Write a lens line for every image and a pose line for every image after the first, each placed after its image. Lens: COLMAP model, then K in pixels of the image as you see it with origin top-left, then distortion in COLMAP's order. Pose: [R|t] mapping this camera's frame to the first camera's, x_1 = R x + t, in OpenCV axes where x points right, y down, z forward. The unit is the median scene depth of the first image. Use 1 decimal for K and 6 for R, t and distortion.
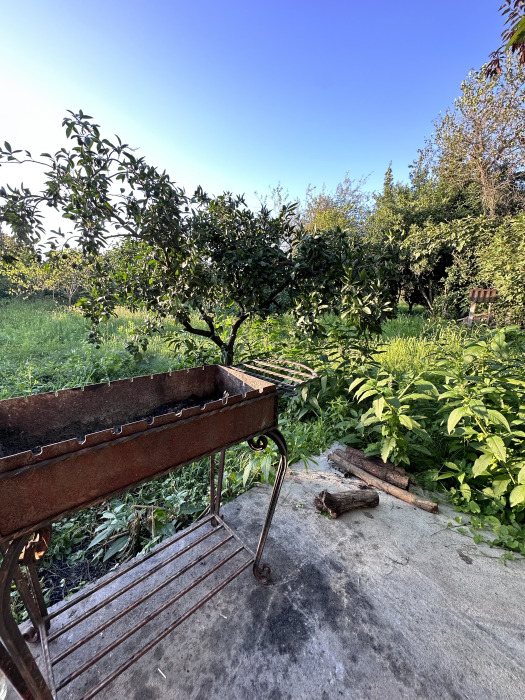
lens RADIAL K [[278.8, 0, 263.0], [0, 278.8, 351.0], [0, 0, 1]] dist [0.003066, -0.000017]
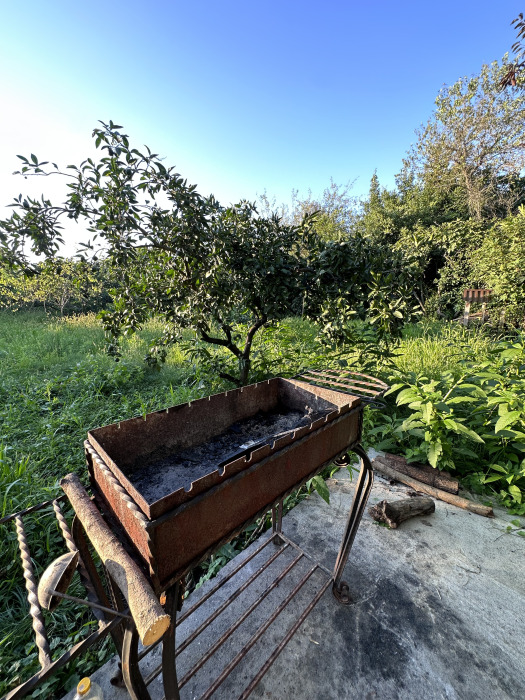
lens RADIAL K [[278.8, 0, 263.8], [0, 278.8, 350.8], [0, 0, 1]] dist [0.003066, -0.000017]
pose [[0.998723, -0.033834, 0.037514, -0.160234], [0.034457, 0.999277, -0.016094, -0.019744], [-0.036942, 0.017366, 0.999166, 0.015638]]
